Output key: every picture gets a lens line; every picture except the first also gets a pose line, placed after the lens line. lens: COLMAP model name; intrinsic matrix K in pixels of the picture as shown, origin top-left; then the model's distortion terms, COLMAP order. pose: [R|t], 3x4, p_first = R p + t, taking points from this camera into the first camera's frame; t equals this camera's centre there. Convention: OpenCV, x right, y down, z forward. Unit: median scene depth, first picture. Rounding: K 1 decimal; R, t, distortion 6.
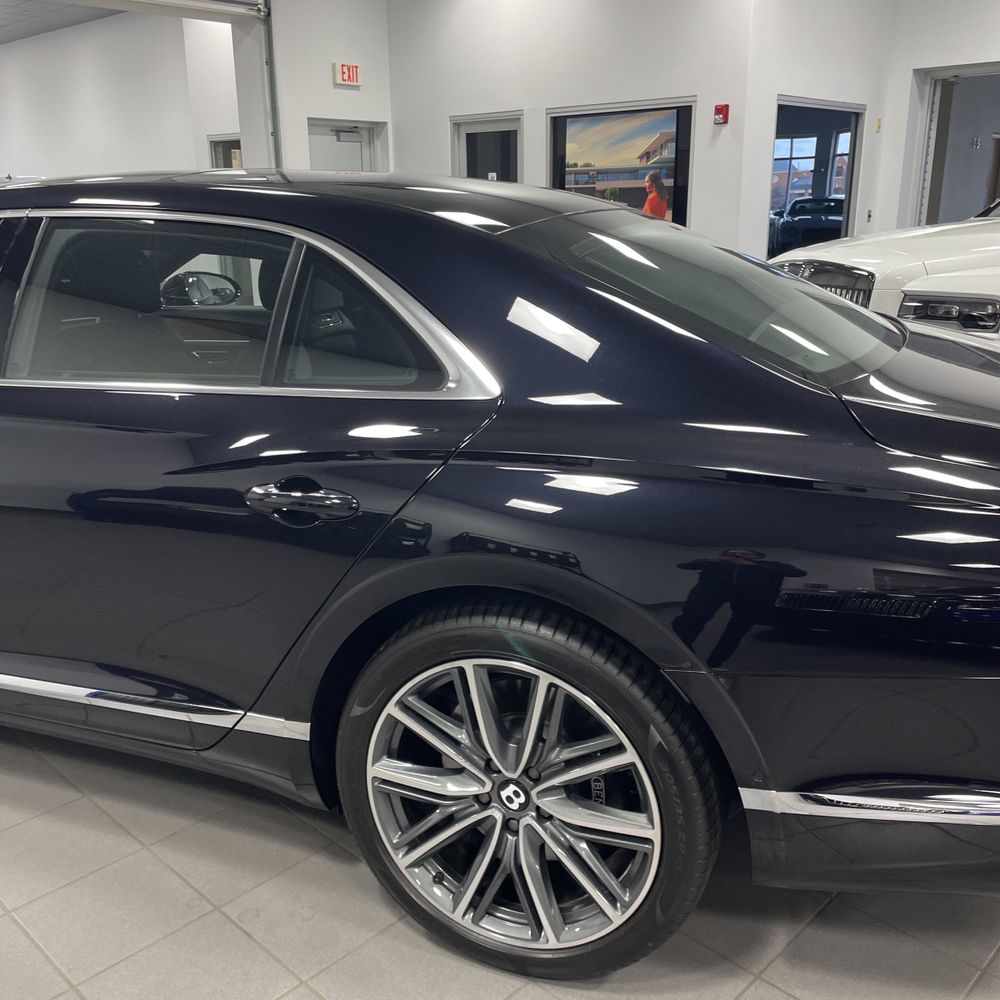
lens RADIAL K [[1000.3, 0, 515.9], [0, 1000.3, 498.9], [0, 0, 1]] dist [0.072366, -0.113267]
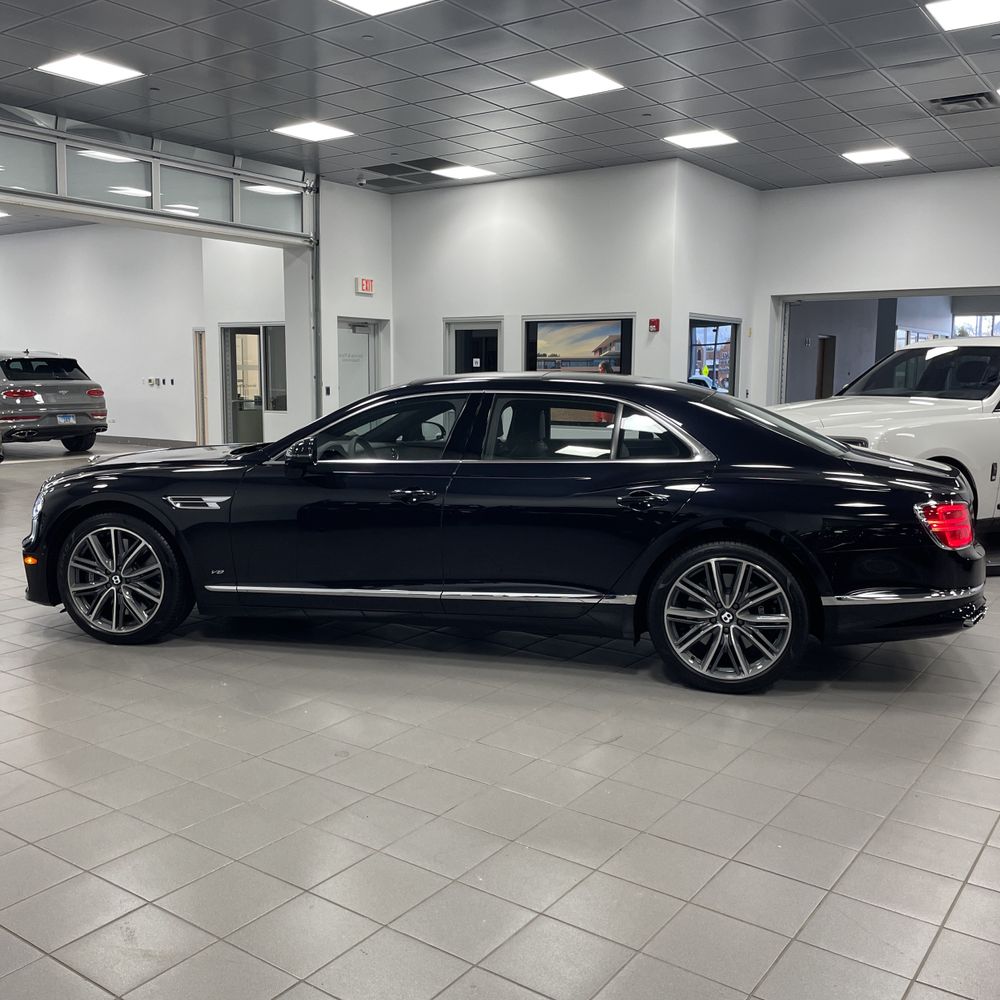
lens RADIAL K [[996.0, 0, 503.8], [0, 996.0, 485.5], [0, 0, 1]] dist [0.089801, -0.133742]
pose [[0.989832, 0.000075, 0.142239, -0.203842], [0.024825, 0.984560, -0.173279, 0.087329], [-0.140056, 0.175048, 0.974547, -0.318755]]
